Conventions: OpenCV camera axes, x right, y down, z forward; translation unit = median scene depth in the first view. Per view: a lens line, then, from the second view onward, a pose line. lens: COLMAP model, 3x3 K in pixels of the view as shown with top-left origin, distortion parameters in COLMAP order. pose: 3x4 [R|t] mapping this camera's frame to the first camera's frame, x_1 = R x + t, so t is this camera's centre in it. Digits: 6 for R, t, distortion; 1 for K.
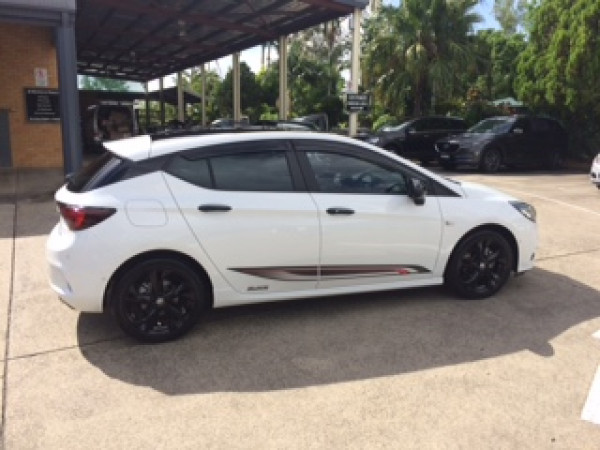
lens RADIAL K [[526.3, 0, 300.7], [0, 526.3, 223.8], [0, 0, 1]] dist [0.083981, -0.124856]
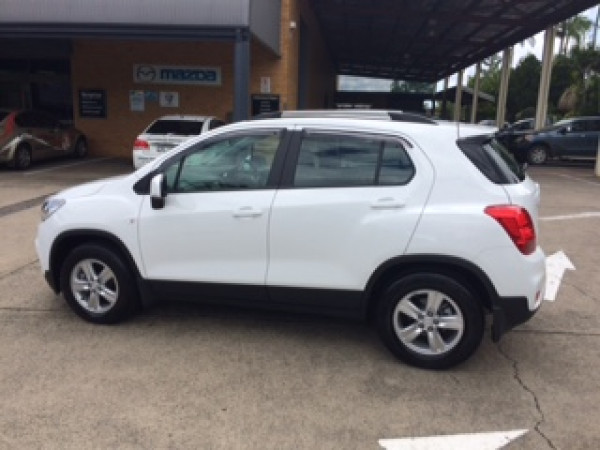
lens RADIAL K [[526.3, 0, 300.0], [0, 526.3, 224.2], [0, 0, 1]] dist [0.083981, -0.124856]
pose [[0.828211, 0.117645, -0.547929, 0.780720], [-0.116338, 0.992511, 0.037252, -0.090557], [0.548208, 0.032893, 0.835695, 0.316728]]
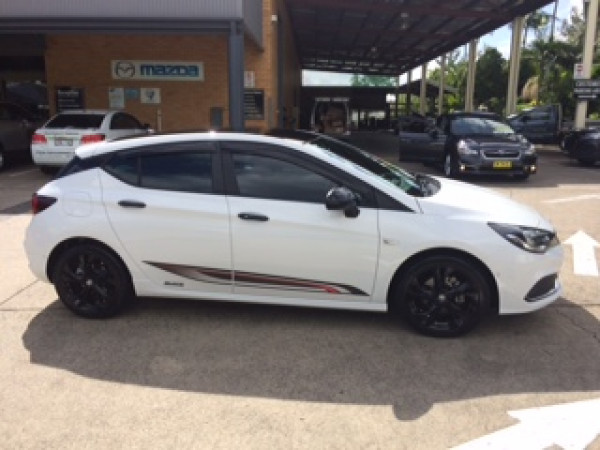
lens RADIAL K [[526.3, 0, 299.9], [0, 526.3, 225.2], [0, 0, 1]] dist [0.083981, -0.124856]
pose [[0.869629, 0.091097, -0.485229, 0.603907], [-0.082544, 0.995823, 0.039020, -0.052032], [0.486757, 0.006120, 0.873516, 0.201812]]
